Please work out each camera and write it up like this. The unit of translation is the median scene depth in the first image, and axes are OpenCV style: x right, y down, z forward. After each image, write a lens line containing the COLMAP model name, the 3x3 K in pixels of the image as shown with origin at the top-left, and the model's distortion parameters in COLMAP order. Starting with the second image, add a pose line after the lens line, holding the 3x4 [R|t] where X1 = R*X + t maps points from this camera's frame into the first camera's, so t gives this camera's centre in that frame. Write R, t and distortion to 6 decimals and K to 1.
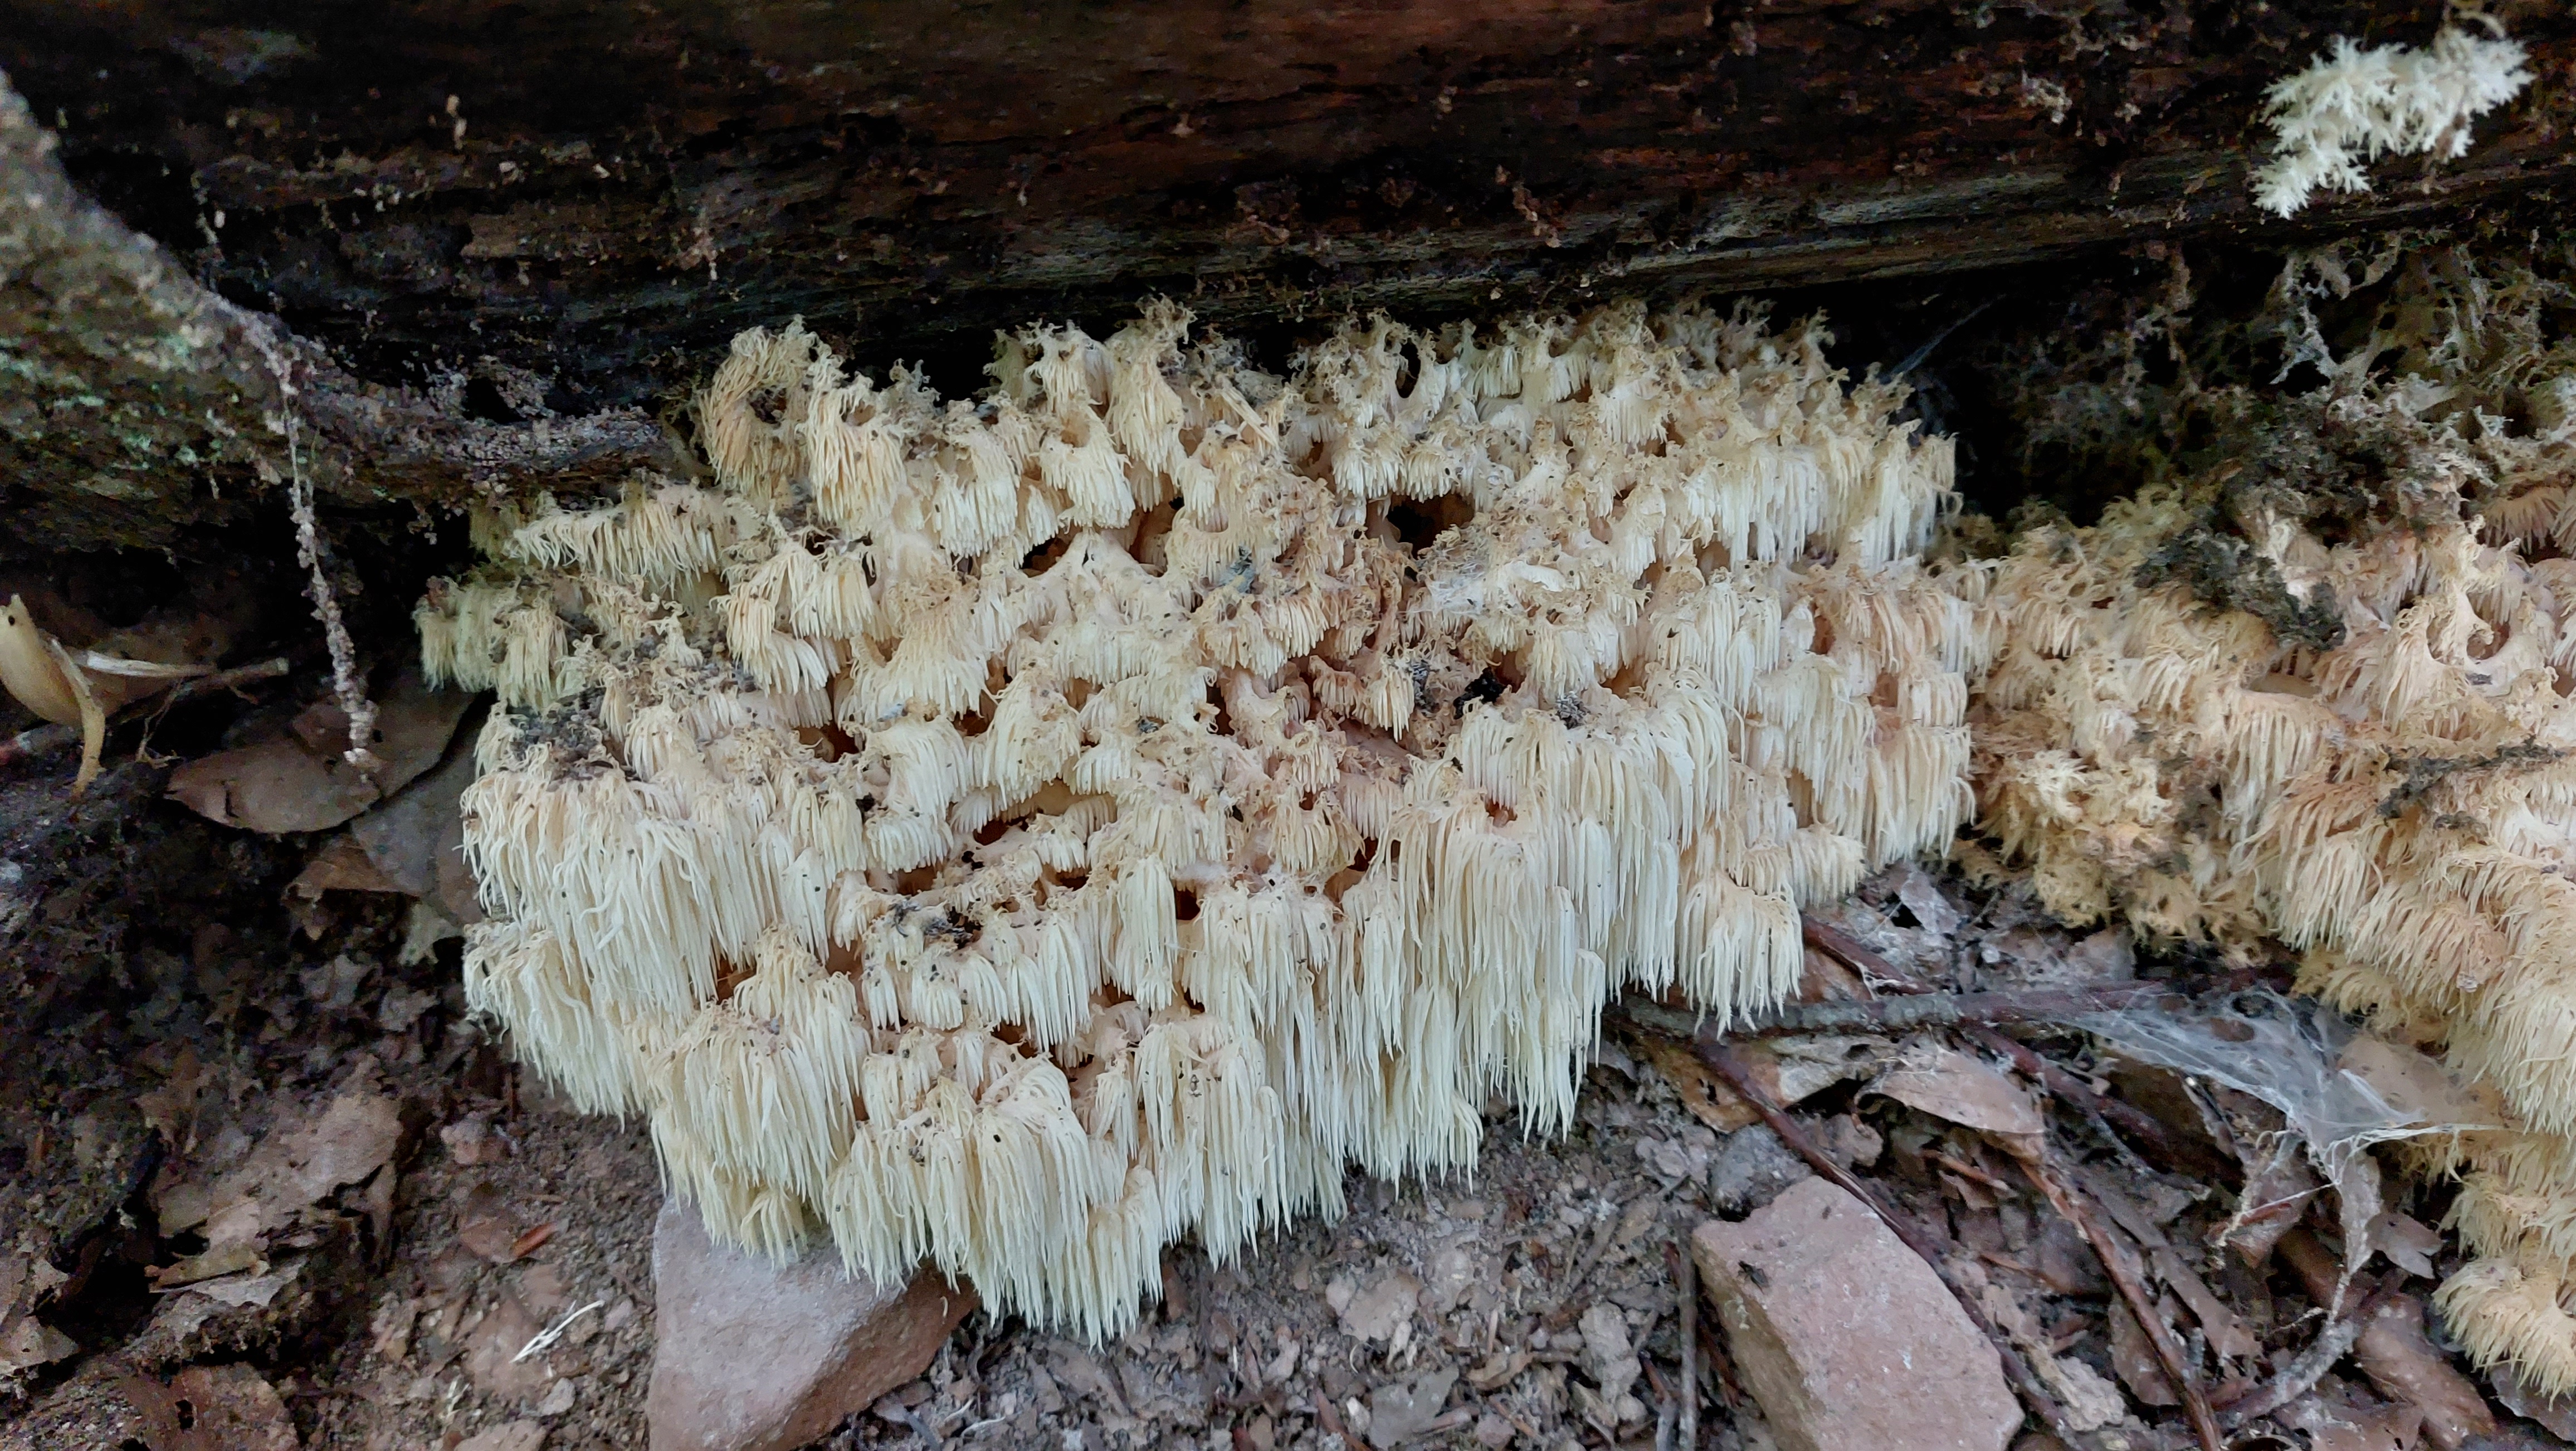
lens RADIAL K [[1836.4, 0, 1344.8], [0, 1836.4, 732.6], [0, 0, 1]] dist [-0.001302, -0.044314]
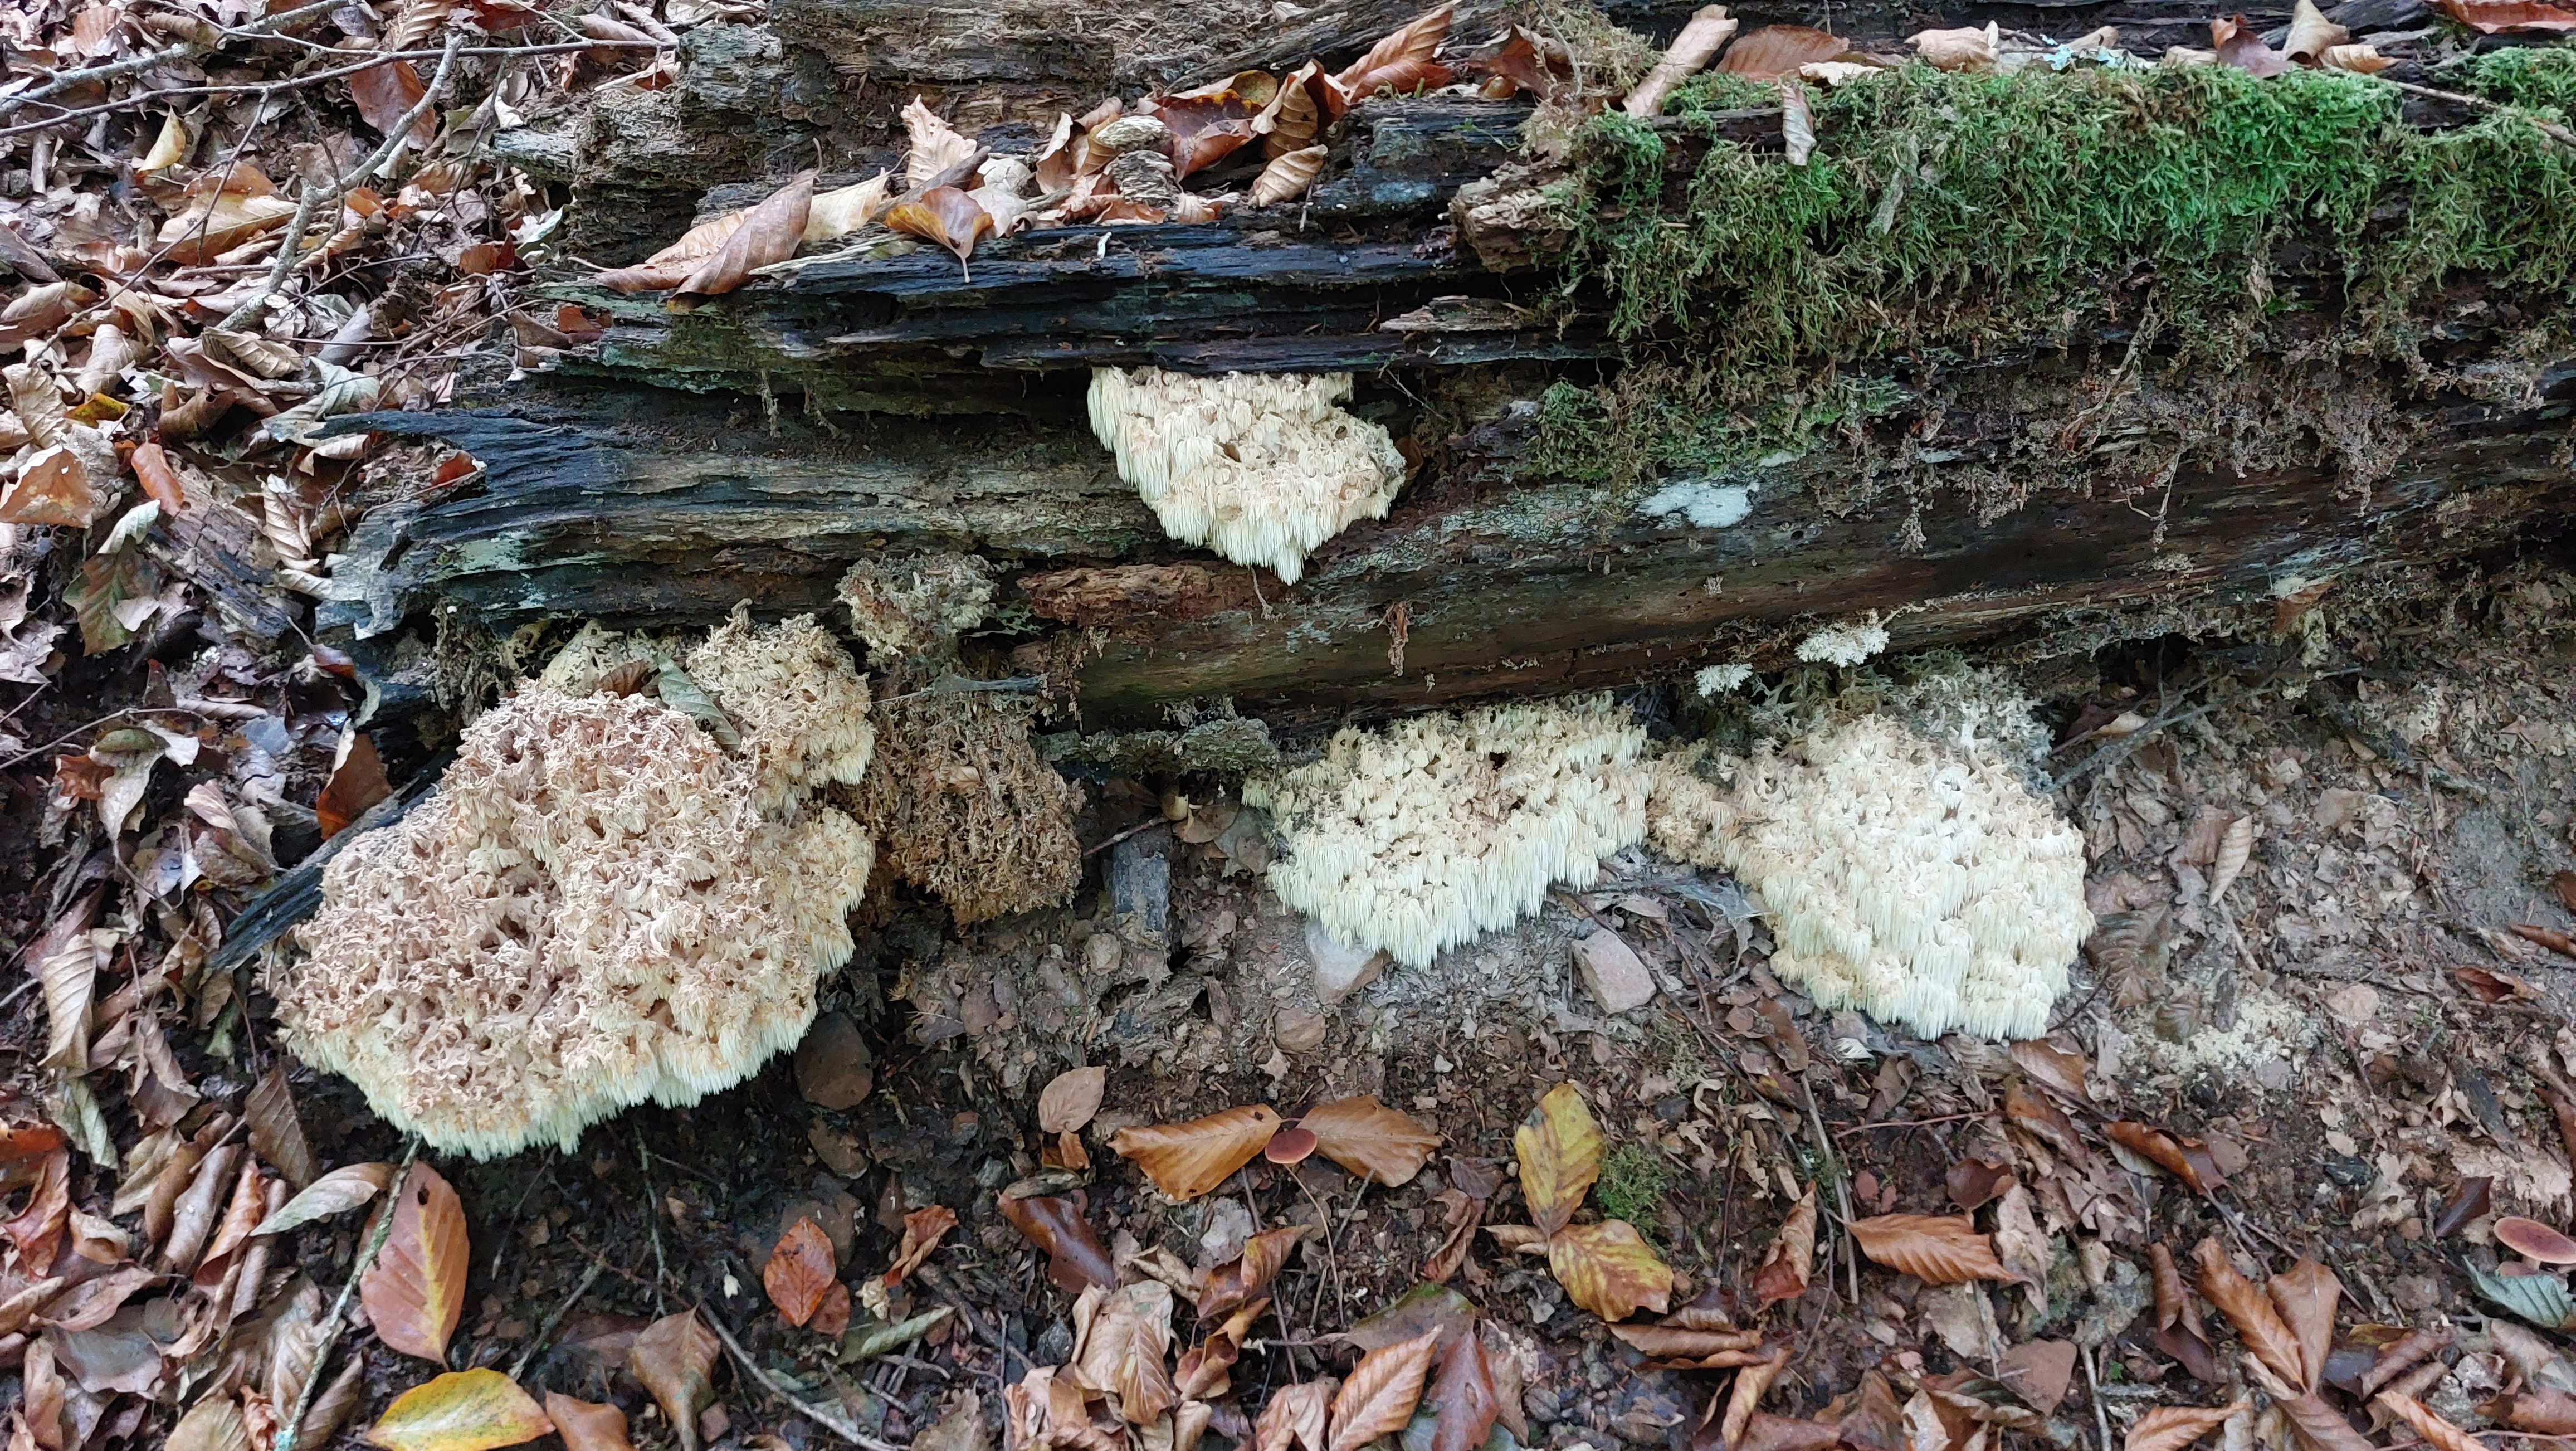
lens RADIAL K [[1798.6, 0, 1288.0], [0, 1798.6, 725.5], [0, 0, 1]] dist [0.011200, -0.044669]
pose [[0.999615, -0.015967, -0.022681, -0.309821], [0.016601, 0.999469, 0.028033, -0.298488], [0.022222, -0.028398, 0.999350, -2.758016]]
